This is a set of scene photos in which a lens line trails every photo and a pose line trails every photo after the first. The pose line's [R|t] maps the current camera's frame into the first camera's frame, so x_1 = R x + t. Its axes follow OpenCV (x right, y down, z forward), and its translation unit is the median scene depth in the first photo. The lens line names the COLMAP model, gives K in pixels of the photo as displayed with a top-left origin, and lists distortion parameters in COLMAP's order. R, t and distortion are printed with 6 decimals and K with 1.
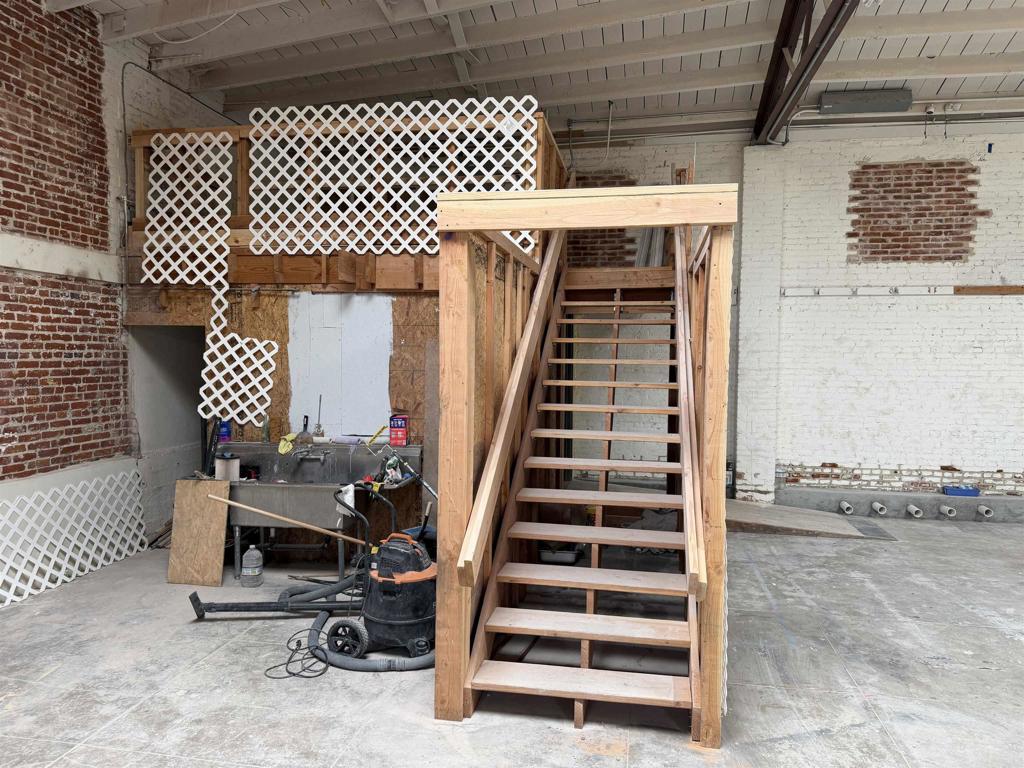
lens RADIAL K [[715.0, 0, 516.0], [0, 715.0, 381.4], [0, 0, 1]] dist [0.069193, -0.083857]
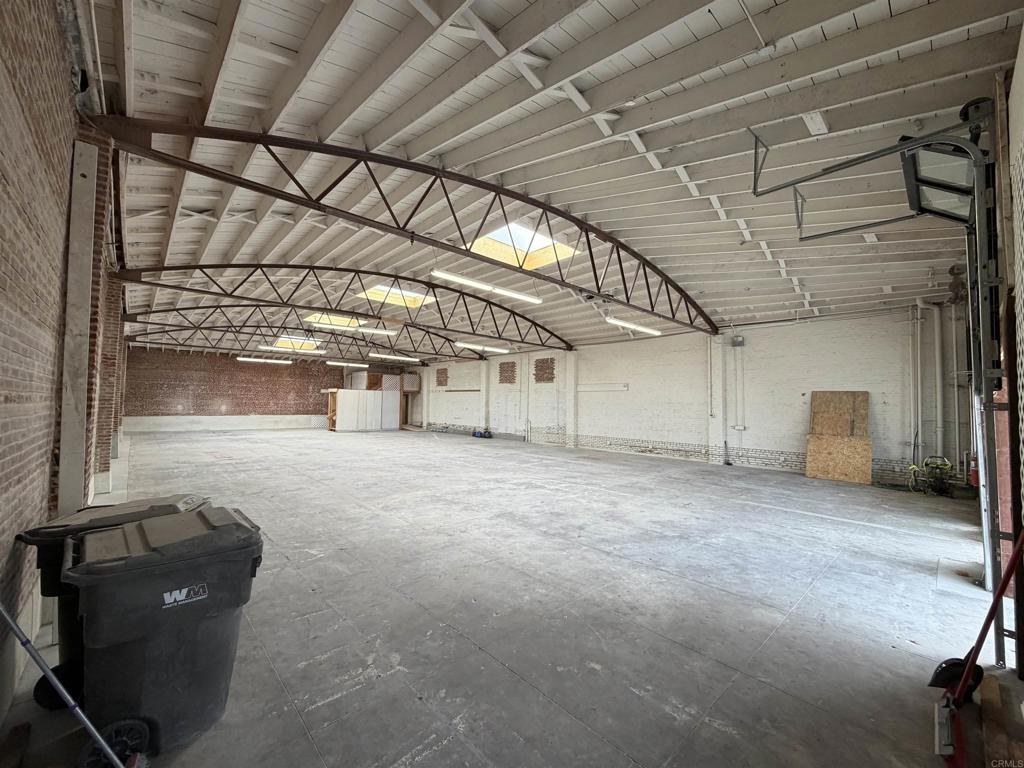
lens RADIAL K [[408.5, 0, 507.8], [0, 408.5, 383.1], [0, 0, 1]] dist [-0.001030, 0.000351]
pose [[0.792448, -0.026187, -0.609377, 3.813304], [-0.031123, 0.996040, -0.083277, 0.079652], [0.609145, 0.084958, 0.788495, -1.573470]]
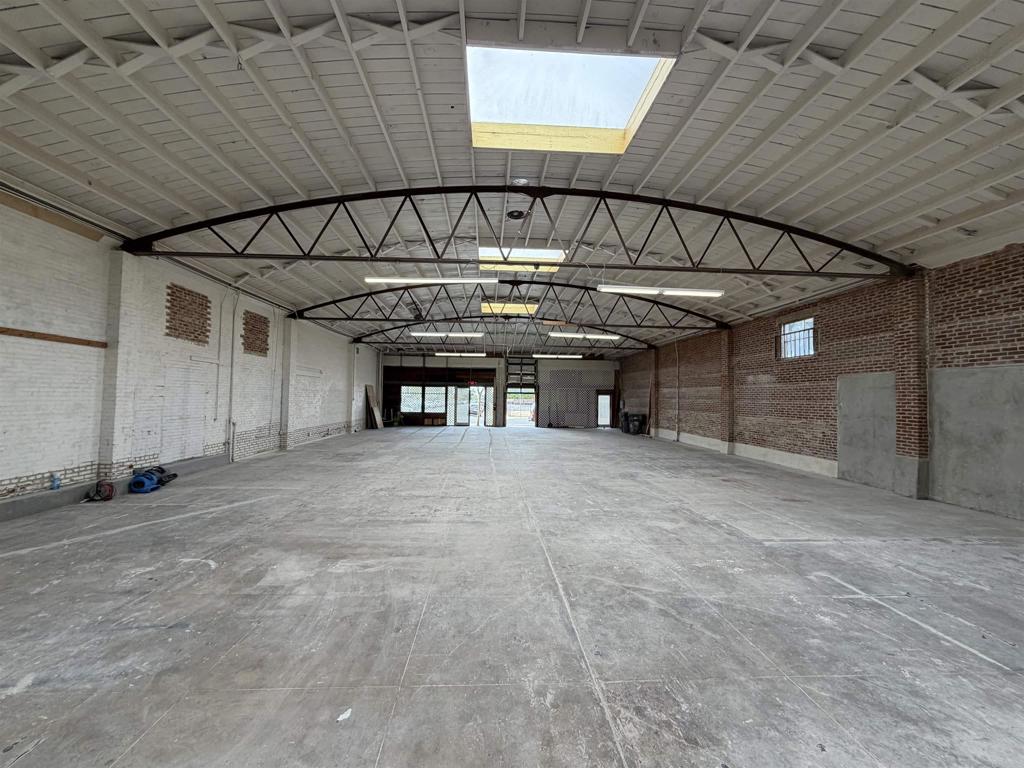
lens RADIAL K [[408.5, 0, 507.1], [0, 408.5, 381.6], [0, 0, 1]] dist [-0.001030, 0.000351]
pose [[-0.214874, 0.027413, 0.976257, 0.047734], [0.017481, 0.999554, -0.024219, -0.006817], [-0.976485, 0.011862, -0.215258, 0.360874]]
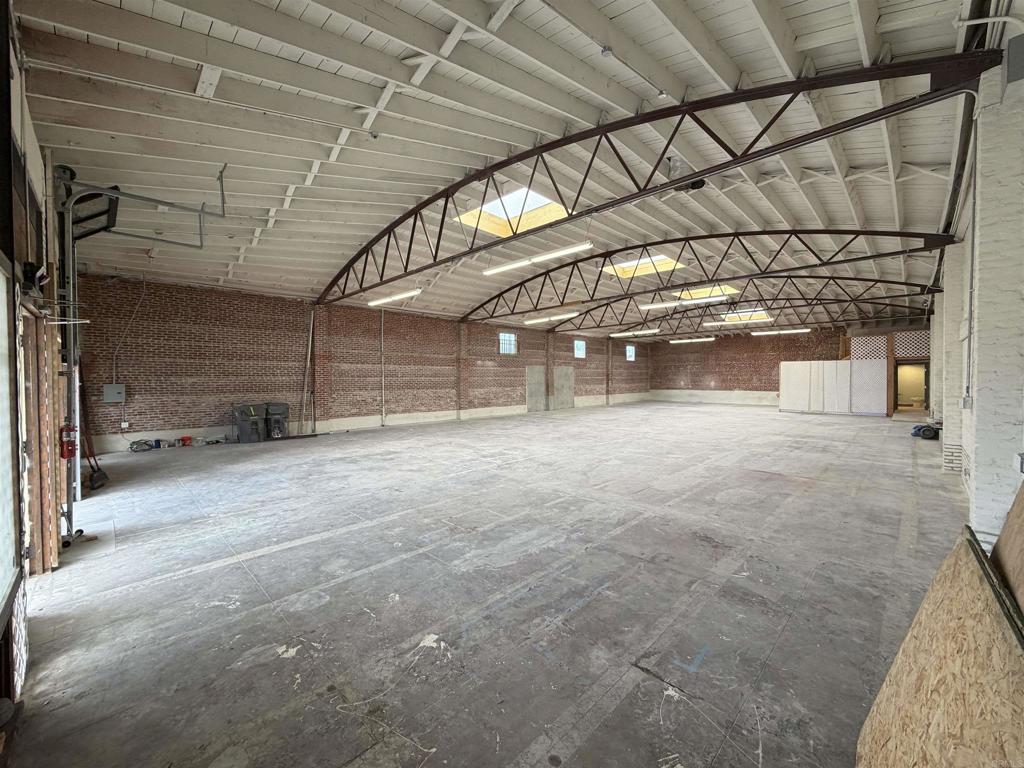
lens RADIAL K [[408.5, 0, 508.7], [0, 408.5, 386.3], [0, 0, 1]] dist [-0.001030, 0.000351]
pose [[-0.579085, 0.012298, -0.815174, 4.180090], [-0.029062, 0.998939, 0.035716, 0.009287], [0.814749, 0.044373, -0.578113, 0.644100]]
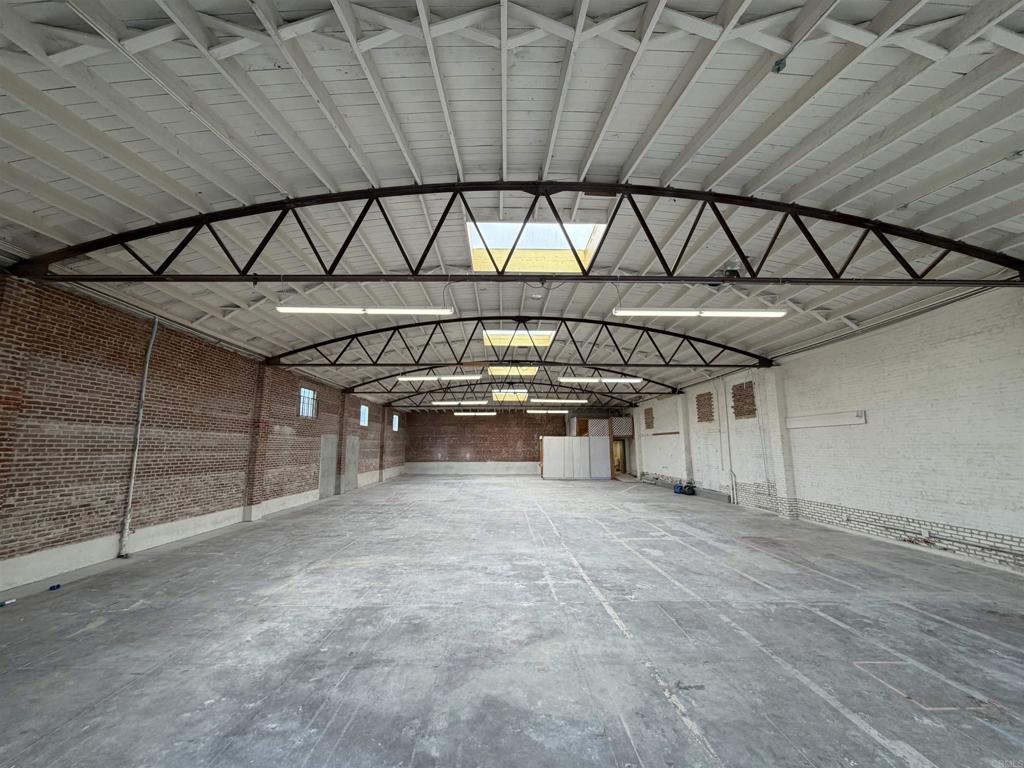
lens RADIAL K [[408.5, 0, 508.1], [0, 408.5, 384.1], [0, 0, 1]] dist [-0.001030, 0.000351]
pose [[0.185735, -0.157100, -0.969960, 4.022604], [-0.032521, 0.985613, -0.165862, 0.029949], [0.982062, 0.062351, 0.177953, -0.557280]]
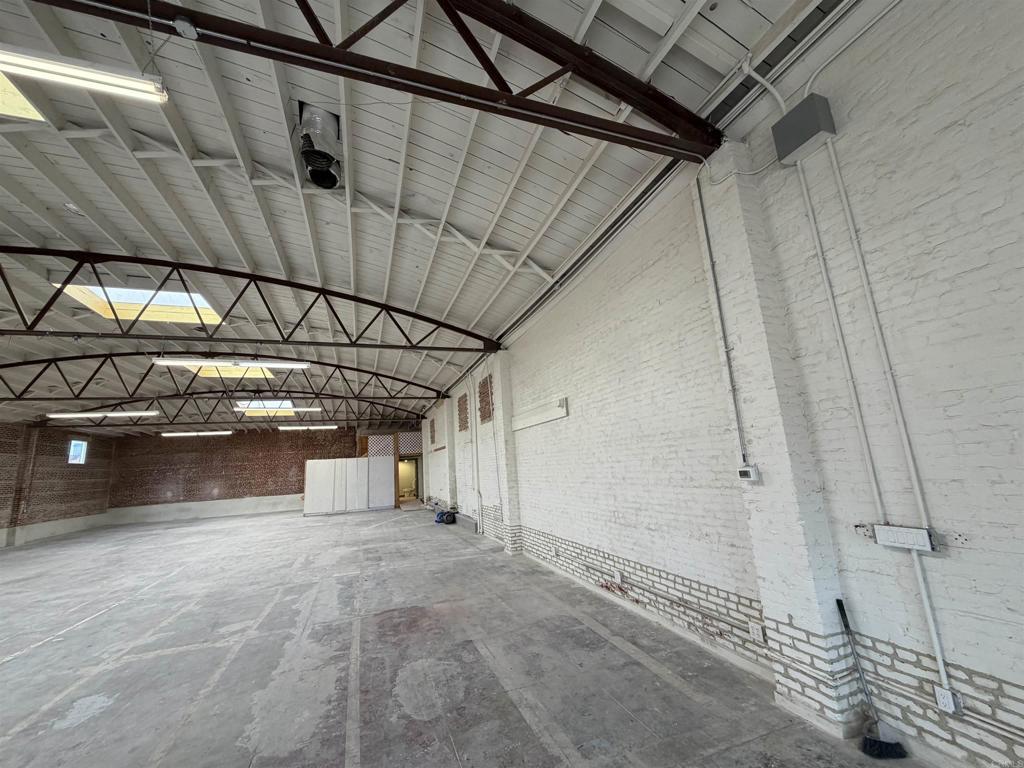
lens RADIAL K [[408.5, 0, 508.1], [0, 408.5, 384.1], [0, 0, 1]] dist [-0.001030, 0.000351]
pose [[0.481762, -0.207130, -0.851471, 3.646231], [0.034339, 0.975379, -0.217843, 0.026392], [0.875629, 0.075710, 0.477014, 0.335177]]
